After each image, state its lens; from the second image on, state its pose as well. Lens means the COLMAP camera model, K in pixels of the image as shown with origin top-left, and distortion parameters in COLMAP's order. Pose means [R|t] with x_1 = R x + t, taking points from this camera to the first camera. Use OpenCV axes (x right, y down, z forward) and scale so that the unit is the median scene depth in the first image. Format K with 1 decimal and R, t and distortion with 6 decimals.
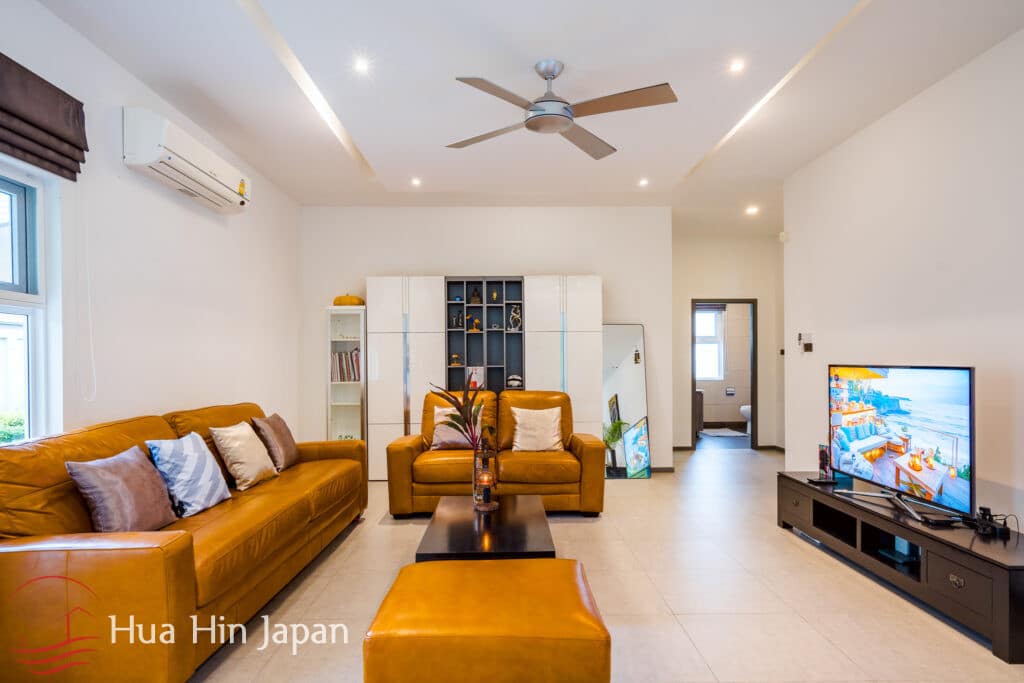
lens RADIAL K [[584.1, 0, 512.3], [0, 584.1, 360.3], [0, 0, 1]] dist [0.001506, 0.000225]
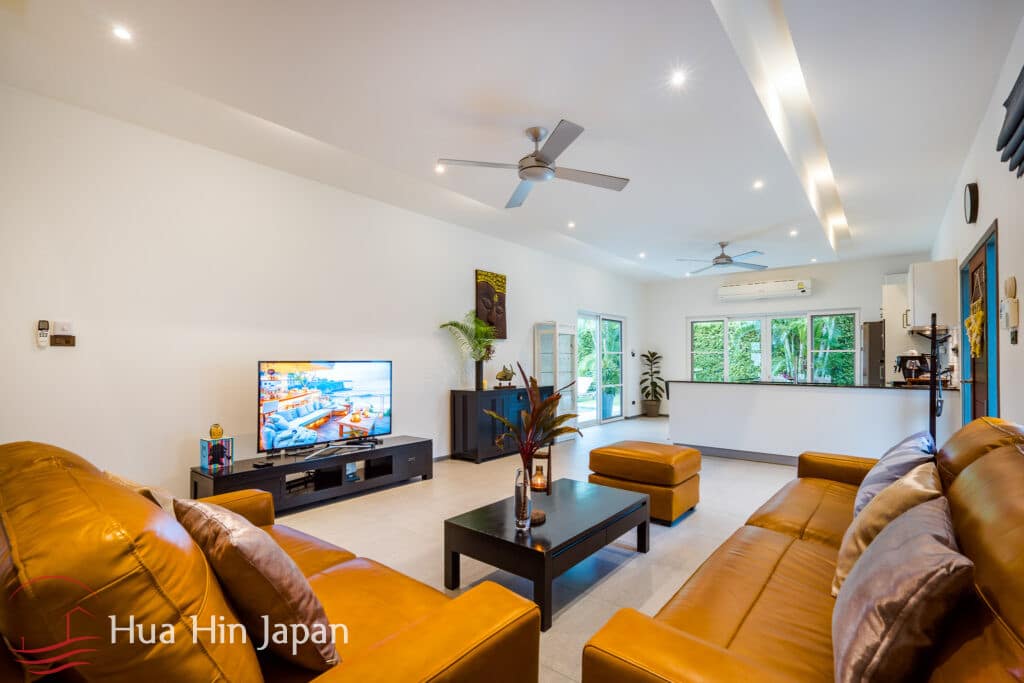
lens RADIAL K [[468.7, 0, 511.7], [0, 468.7, 354.3], [0, 0, 1]] dist [0.000041, 0.000217]
pose [[-0.764312, 0.013102, 0.644714, -0.490075], [0.004779, 0.999881, -0.014654, 0.011626], [-0.644829, -0.008119, -0.764283, 1.591559]]
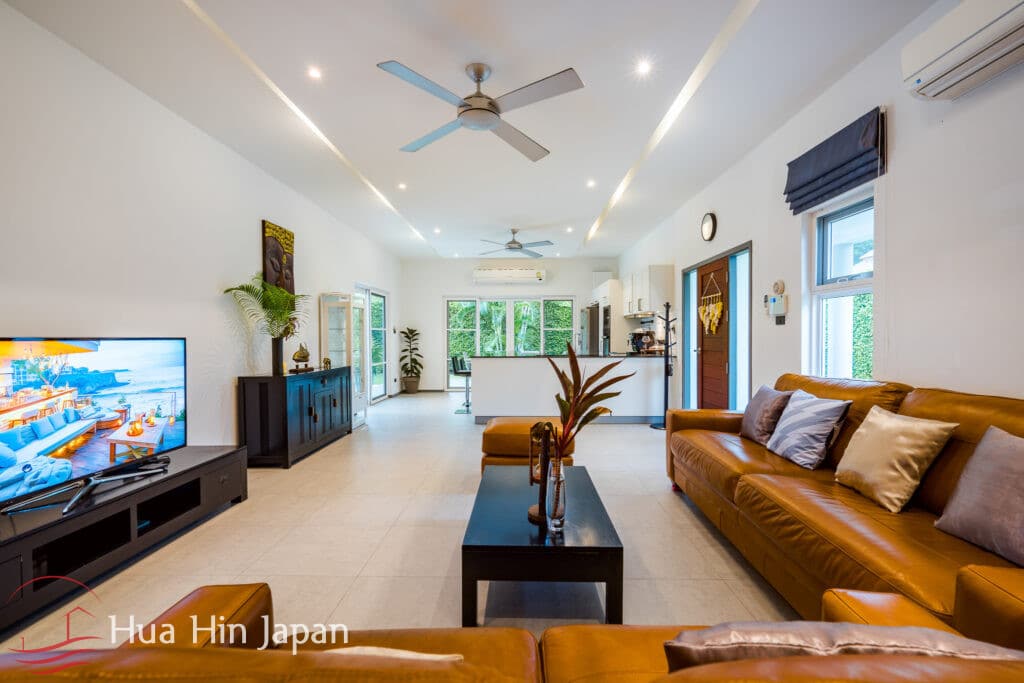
lens RADIAL K [[458.2, 0, 512.0], [0, 458.2, 341.5], [0, 0, 1]] dist [-0.000516, 0.000390]
pose [[-0.999019, 0.008576, 0.043445, -0.029981], [0.009041, 0.999904, 0.010513, 0.013052], [-0.043351, 0.010896, -0.999001, 1.637082]]
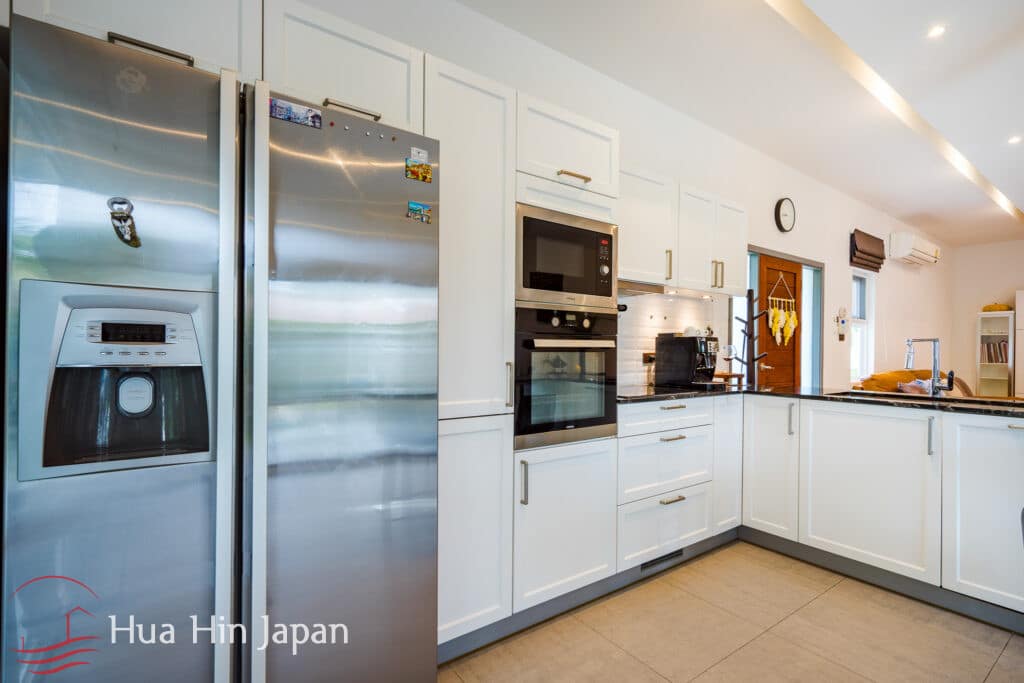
lens RADIAL K [[498.7, 0, 514.7], [0, 498.7, 352.4], [0, 0, 1]] dist [0.000084, 0.000062]
pose [[0.580174, 0.014559, -0.814363, 0.061176], [-0.013813, 0.999872, 0.008035, 0.027591], [0.814376, 0.006588, 0.580301, -1.210128]]
